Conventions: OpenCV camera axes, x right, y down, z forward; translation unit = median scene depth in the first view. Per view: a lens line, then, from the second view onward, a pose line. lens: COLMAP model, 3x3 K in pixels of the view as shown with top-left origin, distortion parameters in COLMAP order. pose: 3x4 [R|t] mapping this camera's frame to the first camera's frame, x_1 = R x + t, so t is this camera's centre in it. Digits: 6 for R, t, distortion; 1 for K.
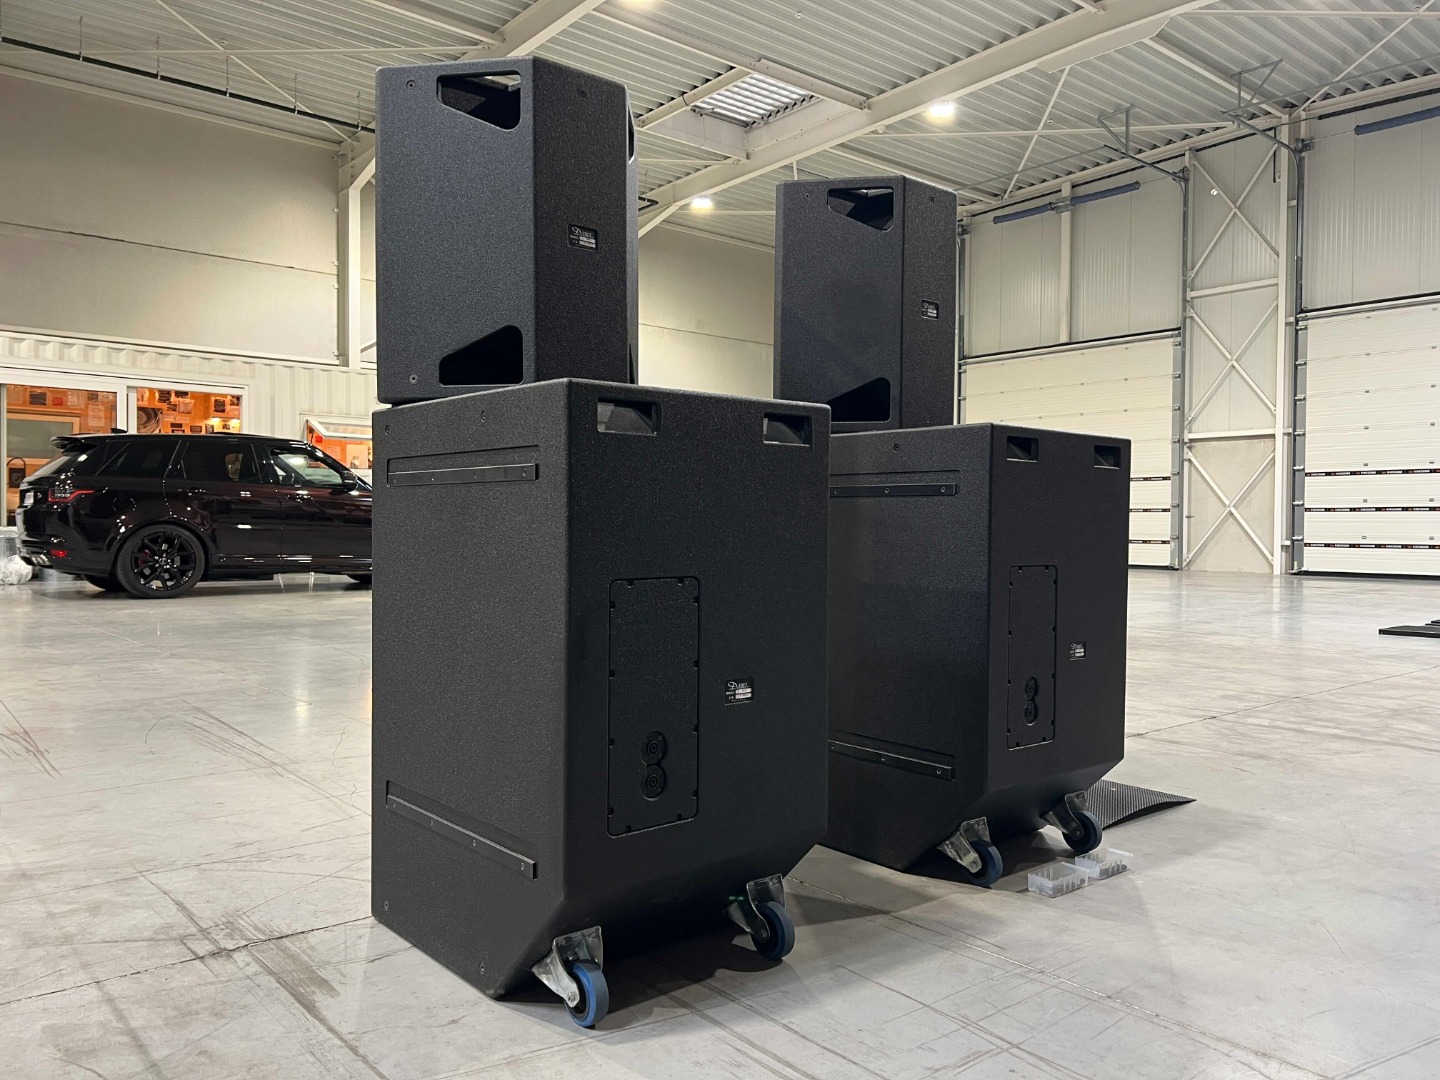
lens RADIAL K [[1088.6, 0, 728.0], [0, 1088.6, 542.2], [0, 0, 1]] dist [0.017516, -0.000045]
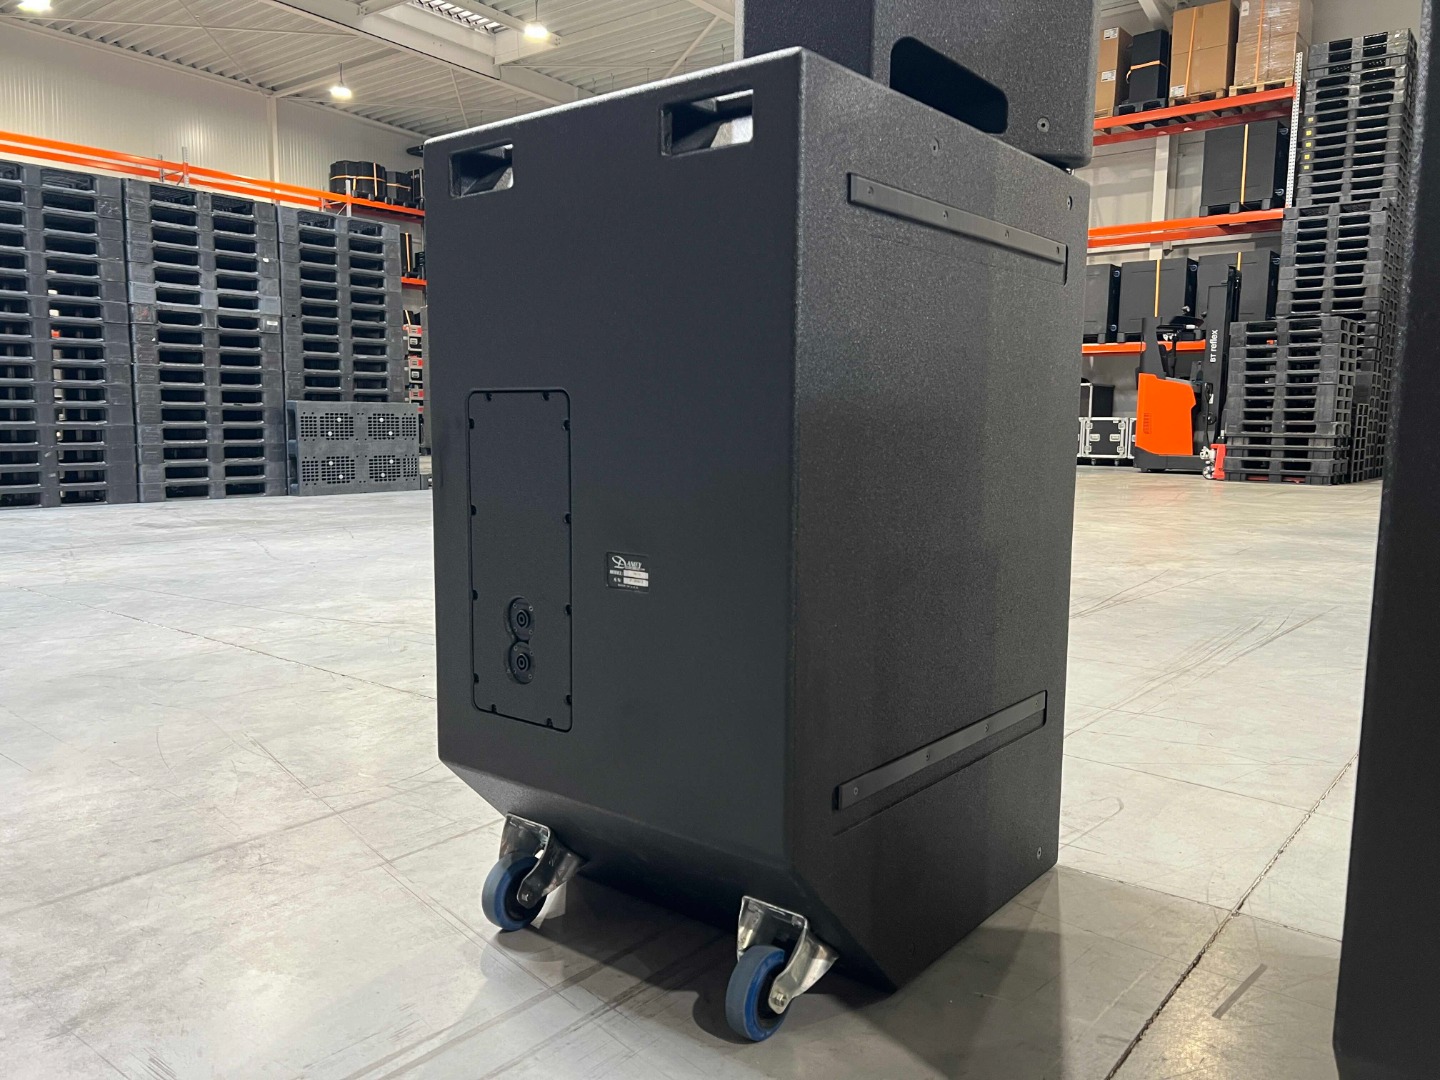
lens RADIAL K [[1092.9, 0, 720.3], [0, 1092.9, 547.3], [0, 0, 1]] dist [0.032215, -0.028636]
pose [[0.187359, 0.109400, -0.976180, 0.072464], [-0.027441, 0.993974, 0.106128, 0.005720], [0.981908, 0.006903, 0.189232, 0.103531]]
